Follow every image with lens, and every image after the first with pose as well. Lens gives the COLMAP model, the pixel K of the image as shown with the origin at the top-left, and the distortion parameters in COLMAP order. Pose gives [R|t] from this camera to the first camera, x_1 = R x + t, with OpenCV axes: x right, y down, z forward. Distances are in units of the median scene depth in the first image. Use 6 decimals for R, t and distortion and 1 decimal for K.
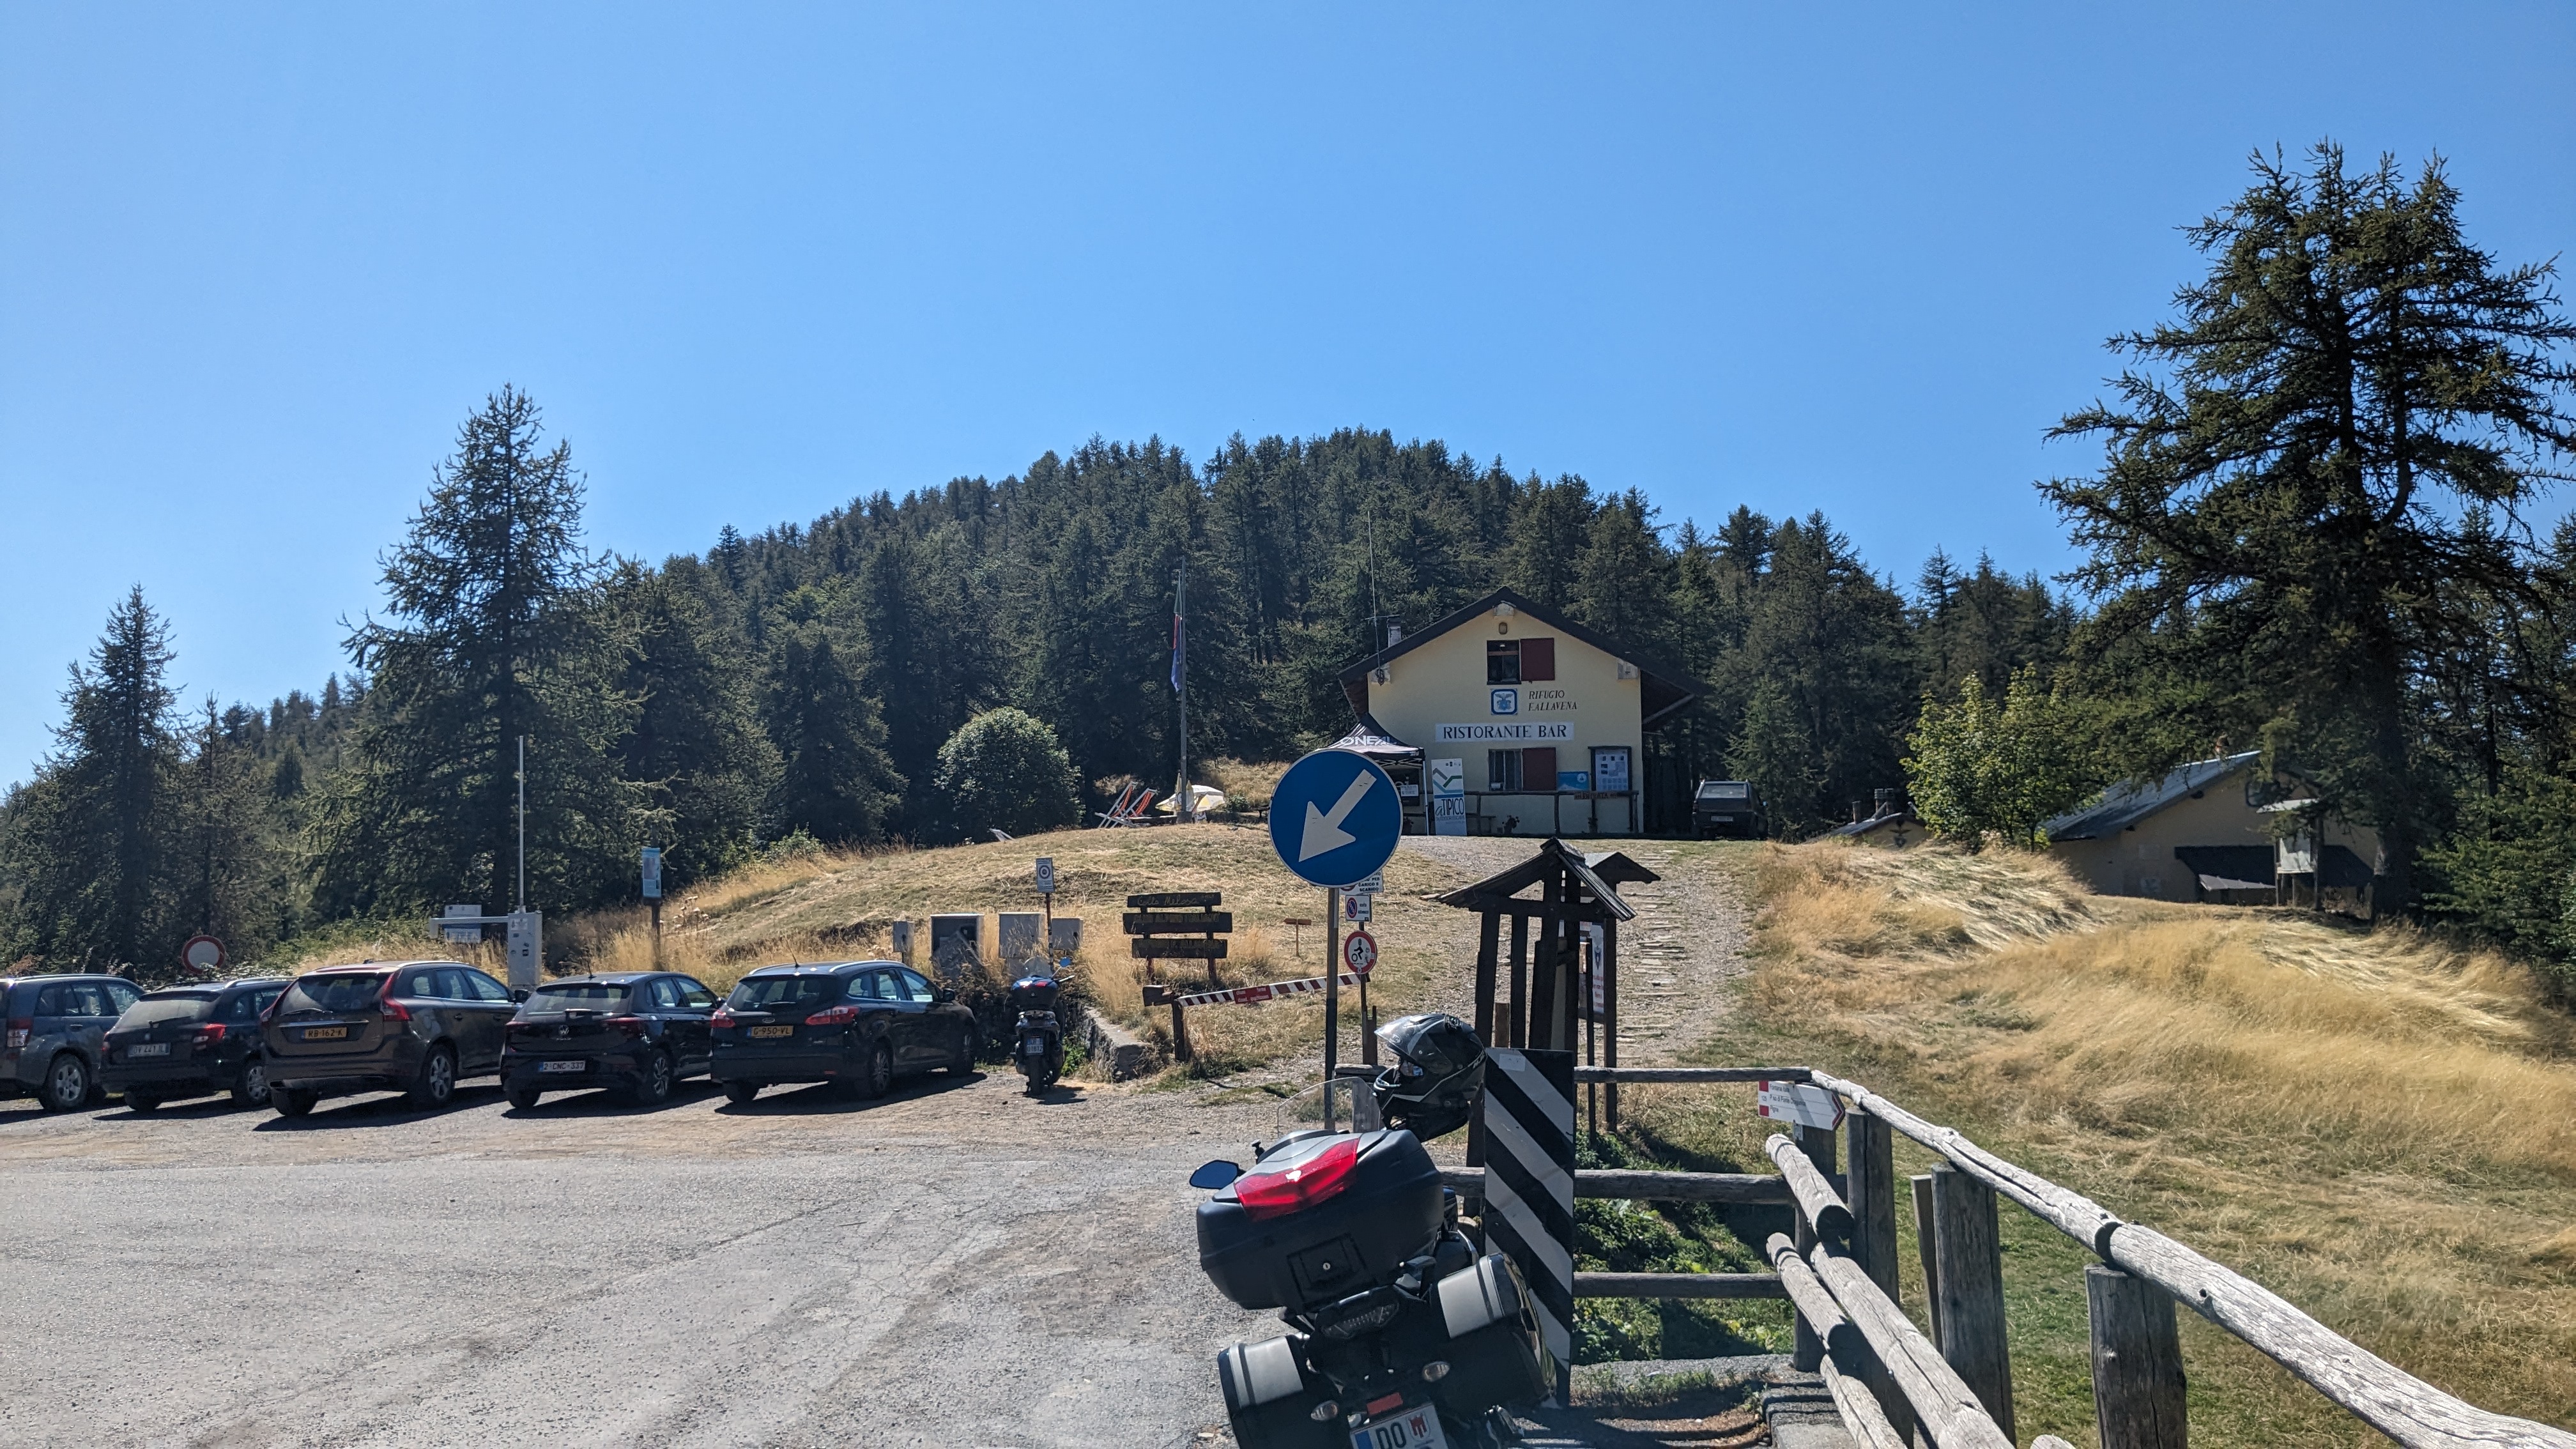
lens RADIAL K [[2032.0, 0, 1288.0], [0, 2032.0, 724.5], [0, 0, 1]] dist [0.043767, 0.001272]
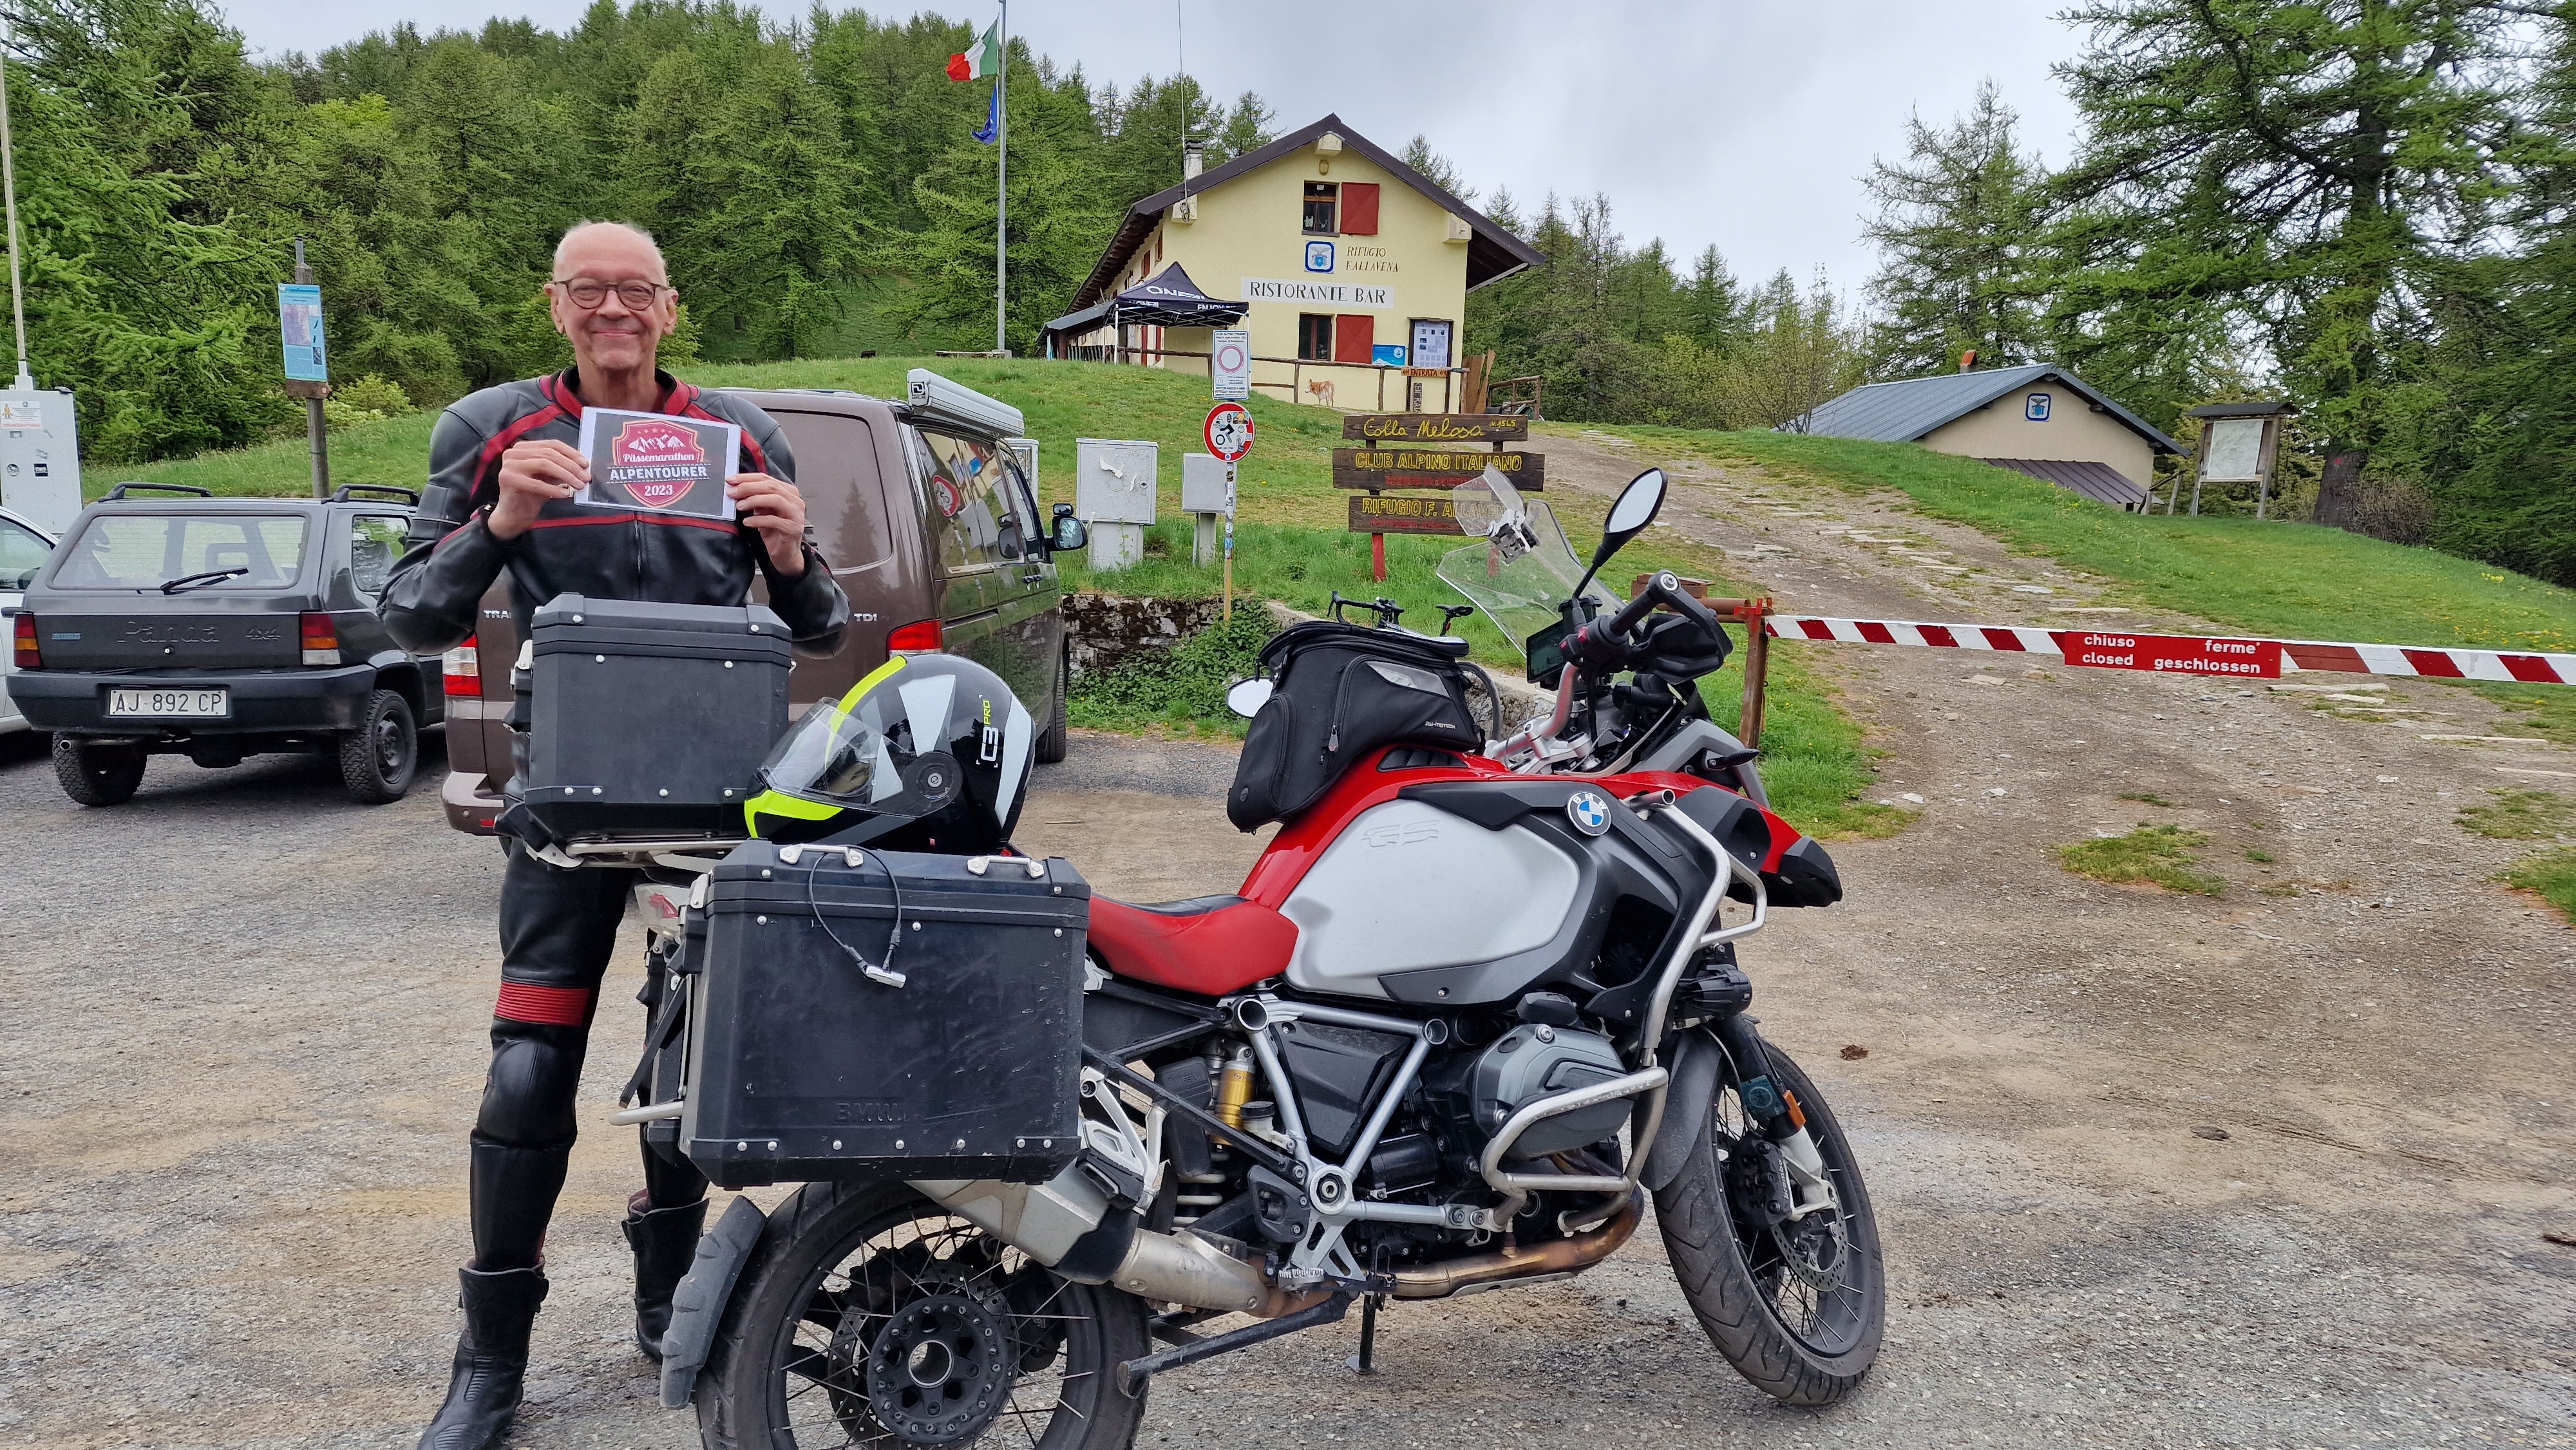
lens RADIAL K [[1685.9, 0, 1288.8], [0, 1685.9, 780.7], [0, 0, 1]] dist [0.020792, -0.002897]
pose [[0.959126, -0.005161, 0.282934, -0.111673], [-0.064403, 0.969615, 0.236006, 0.036541], [-0.275555, -0.244581, 0.929650, 0.278979]]
